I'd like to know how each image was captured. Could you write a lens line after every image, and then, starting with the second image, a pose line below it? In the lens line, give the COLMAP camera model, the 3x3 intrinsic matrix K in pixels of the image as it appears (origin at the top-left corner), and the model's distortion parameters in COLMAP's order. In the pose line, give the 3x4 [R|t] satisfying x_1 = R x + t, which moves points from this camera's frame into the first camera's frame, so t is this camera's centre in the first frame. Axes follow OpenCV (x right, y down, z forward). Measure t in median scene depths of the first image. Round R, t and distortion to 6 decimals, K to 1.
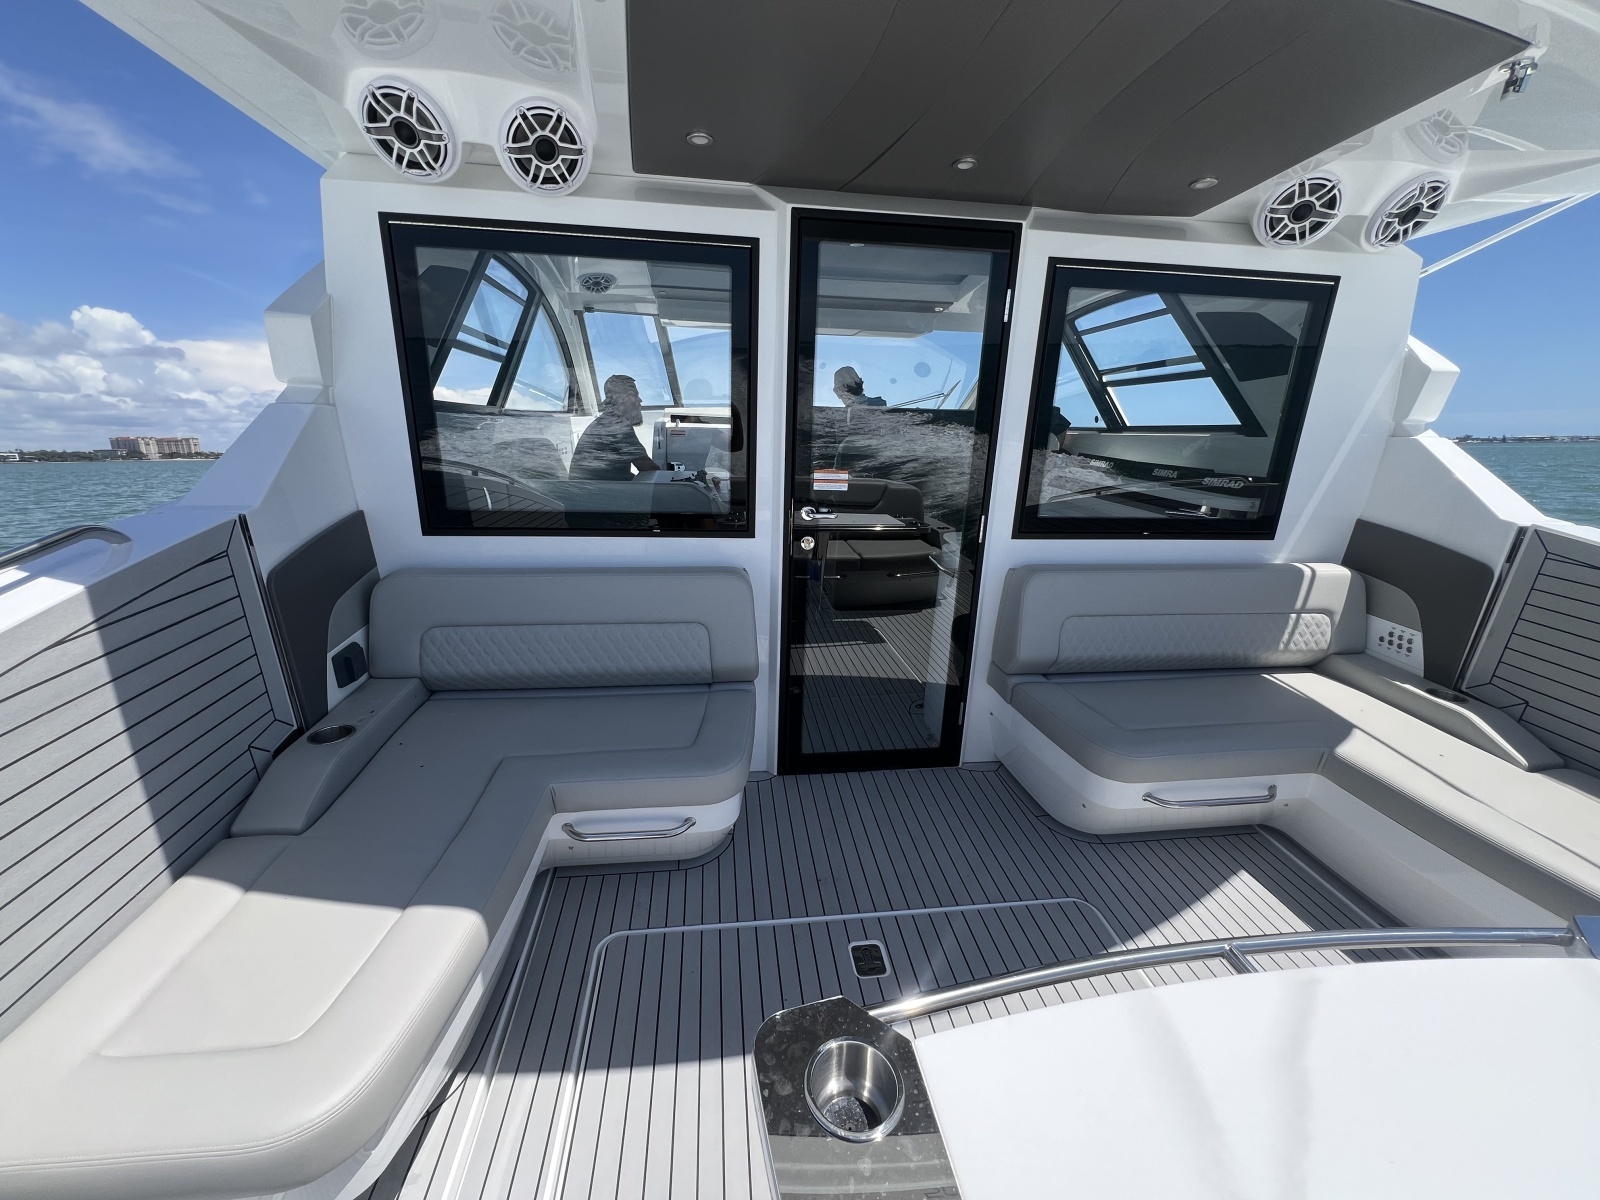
lens RADIAL K [[651.3, 0, 784.9], [0, 651.3, 604.0], [0, 0, 1]] dist [-0.004750, 0.000812]
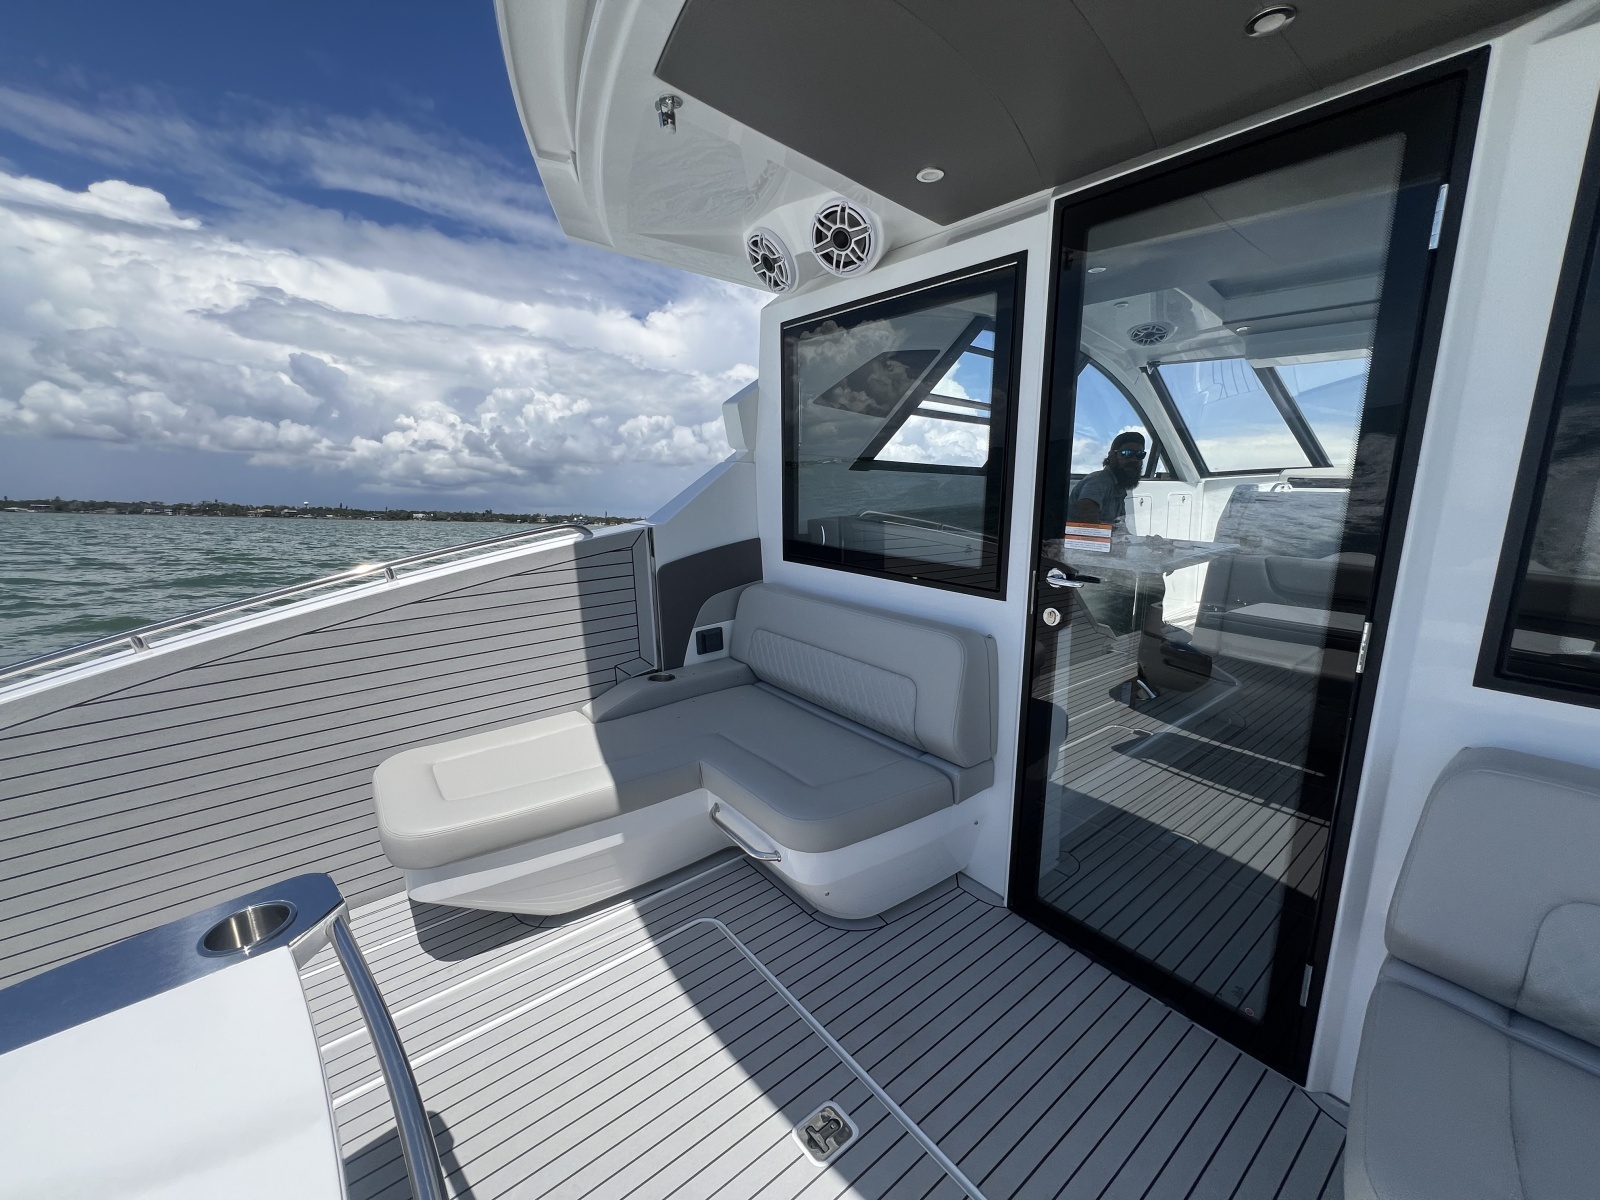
lens RADIAL K [[651.3, 0, 792.6], [0, 651.3, 600.8], [0, 0, 1]] dist [-0.004750, 0.000812]
pose [[0.494258, 0.139053, -0.858122, 0.552740], [-0.241141, 0.970317, 0.018342, -0.053575], [0.835201, 0.197863, 0.513118, 0.365165]]
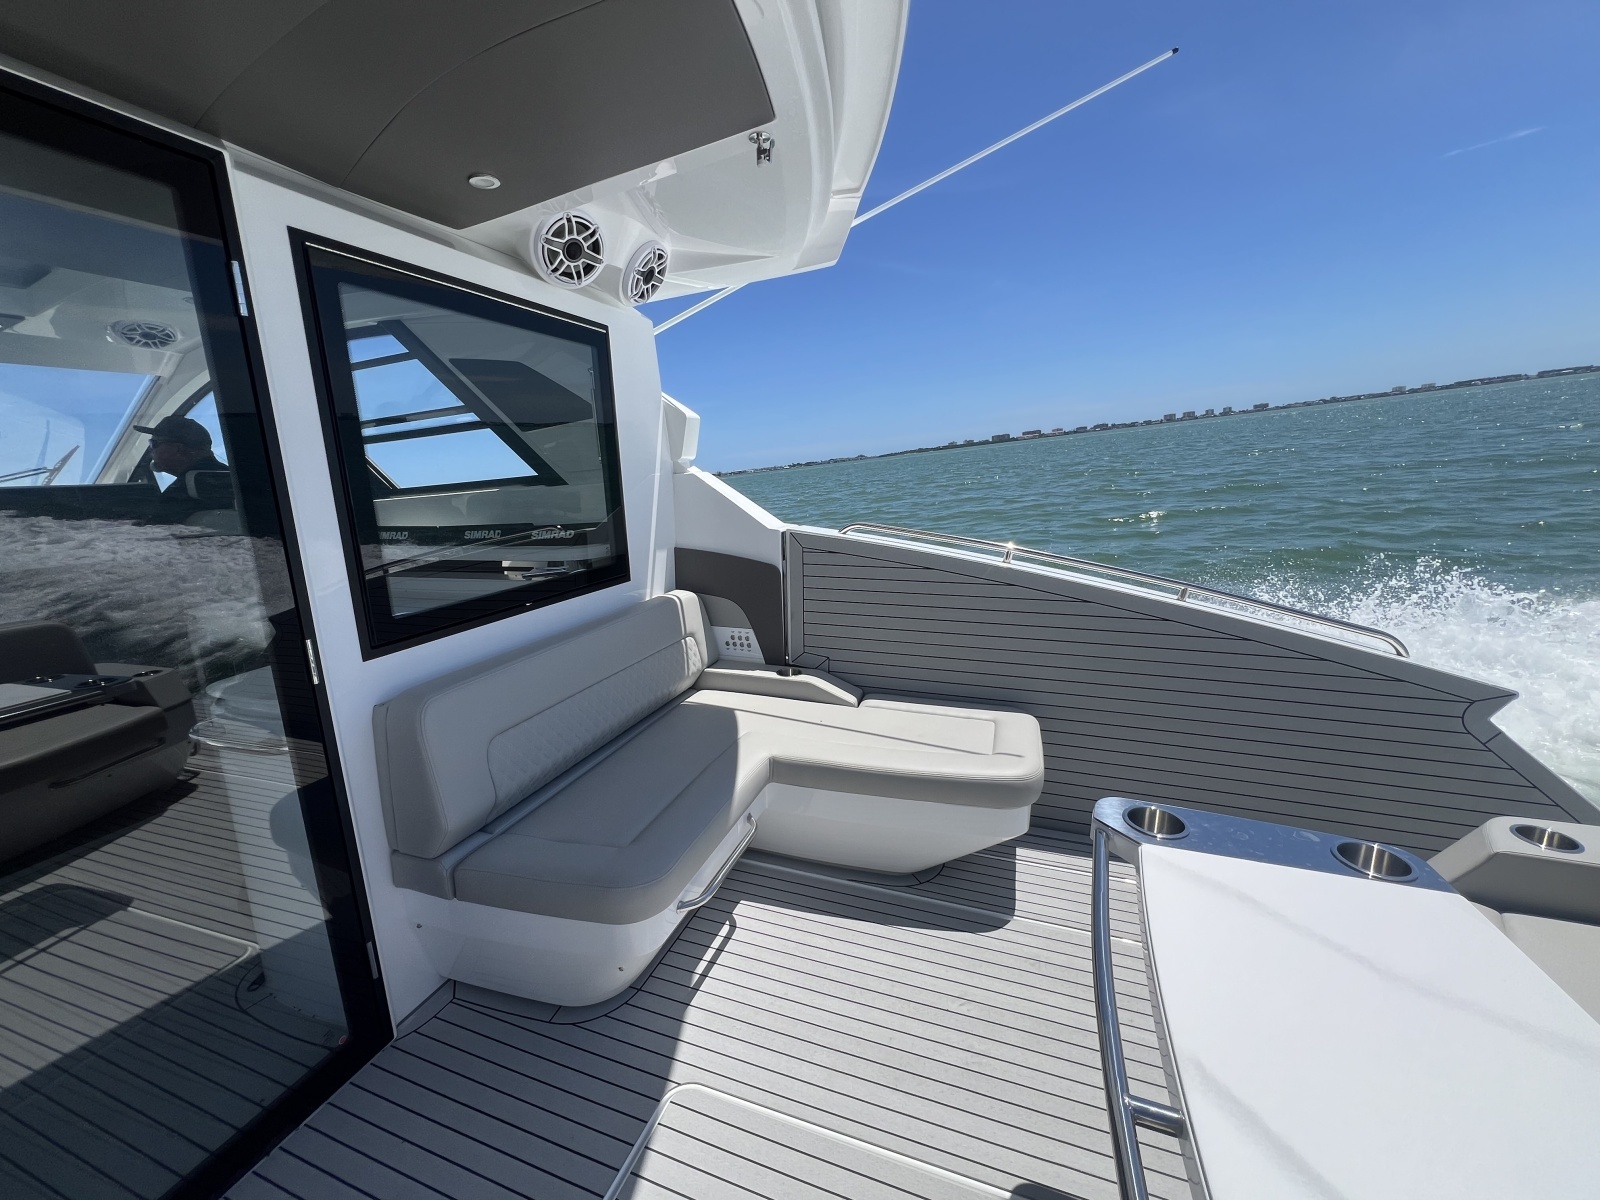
lens RADIAL K [[651.3, 0, 817.6], [0, 651.3, 596.4], [0, 0, 1]] dist [-0.004750, 0.000812]
pose [[0.443323, -0.221606, 0.868536, 0.007651], [0.312574, 0.946355, 0.081915, -0.082742], [-0.840097, 0.235167, 0.488809, 0.336284]]
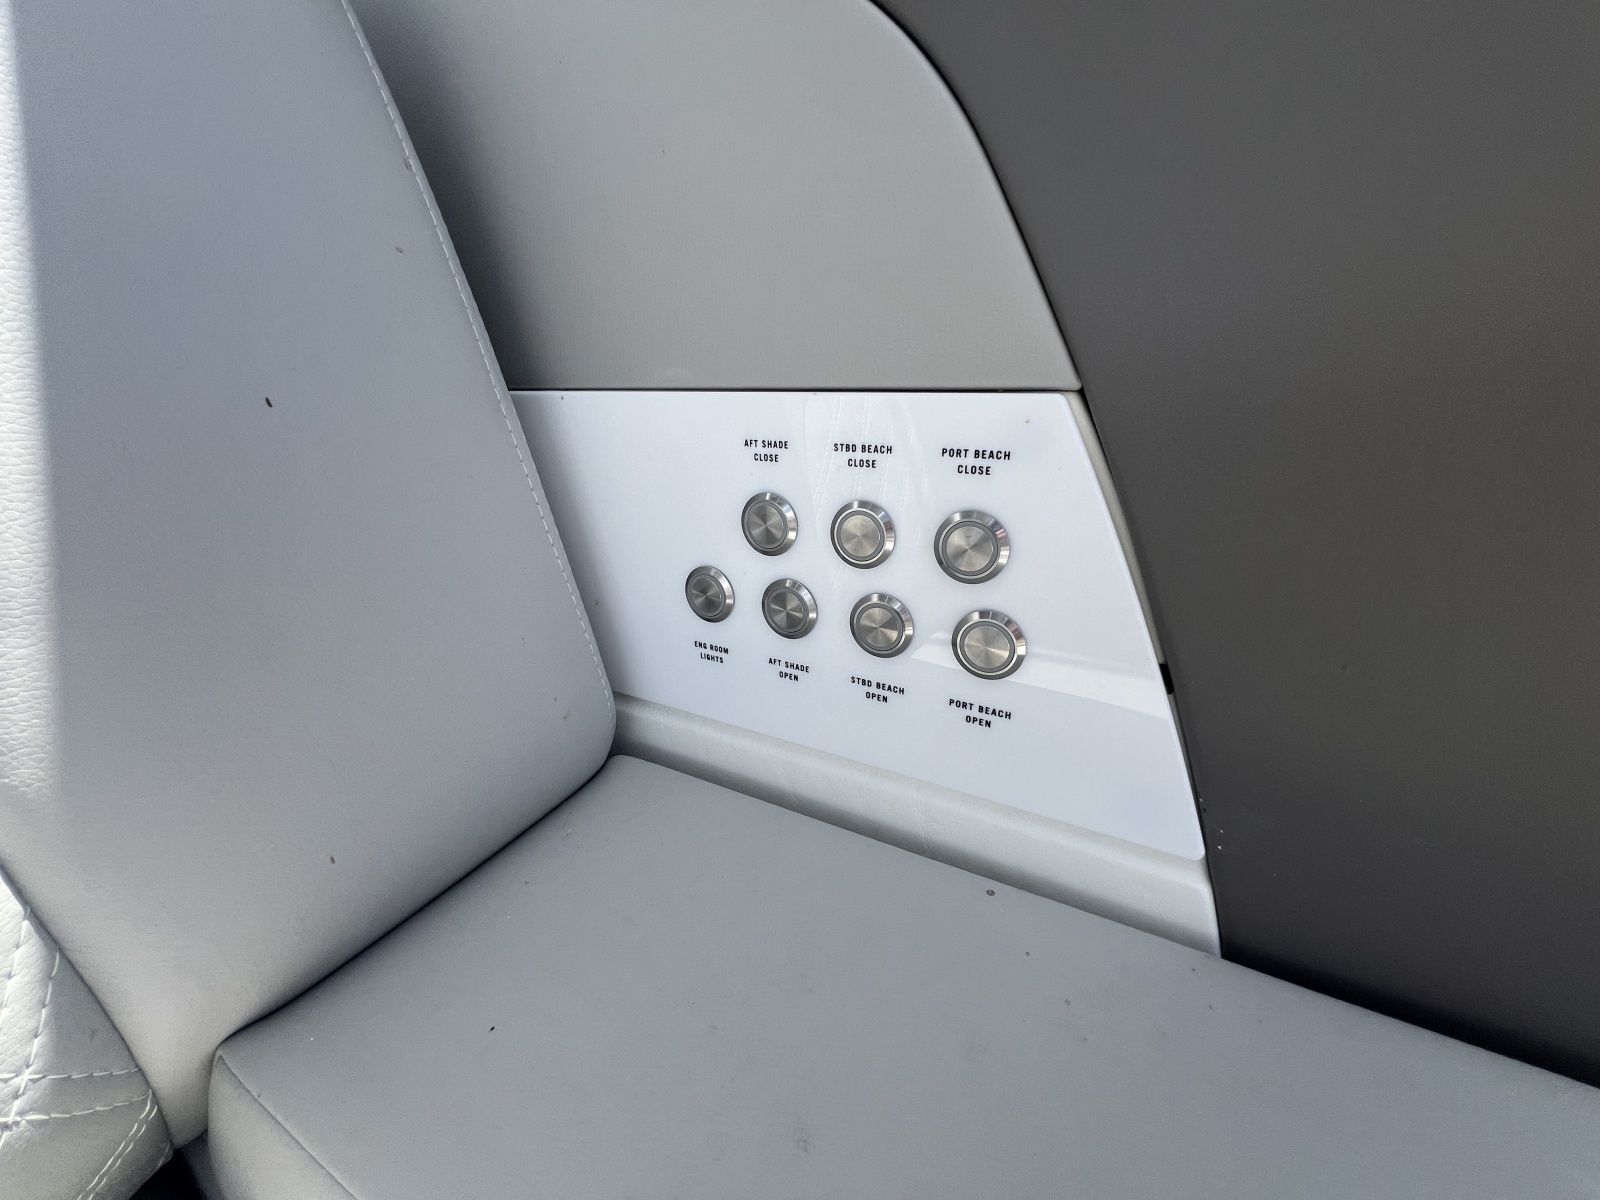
lens RADIAL K [[651.3, 0, 799.2], [0, 651.3, 598.0], [0, 0, 1]] dist [-0.004750, 0.000812]
pose [[0.566719, -0.280983, 0.774518, 1.014617], [0.279133, 0.949936, 0.140379, 0.053061], [-0.775187, 0.136638, 0.616778, 1.106750]]
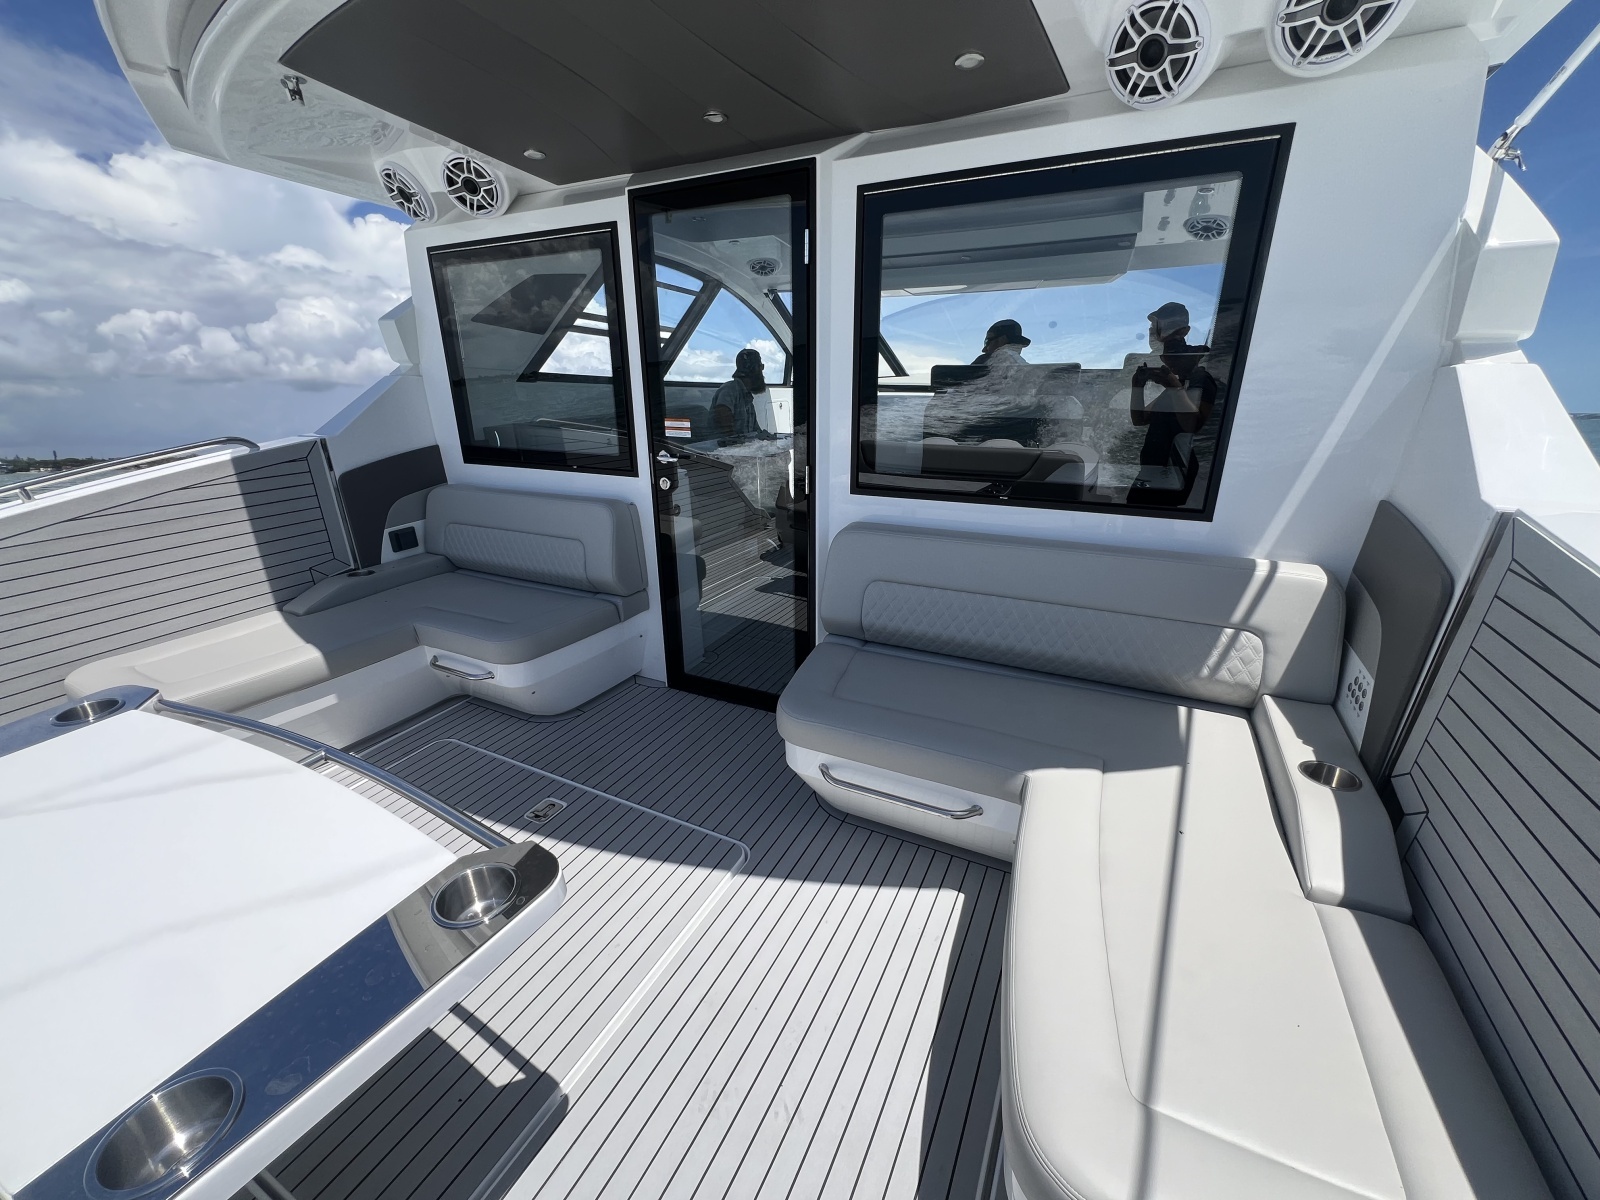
lens RADIAL K [[651.3, 0, 803.0], [0, 651.3, 601.4], [0, 0, 1]] dist [-0.004750, 0.000812]
pose [[0.823206, 0.150828, -0.547342, 0.923458], [-0.138691, 0.988282, 0.063743, 0.005862], [0.550543, 0.023437, 0.834478, 0.188676]]
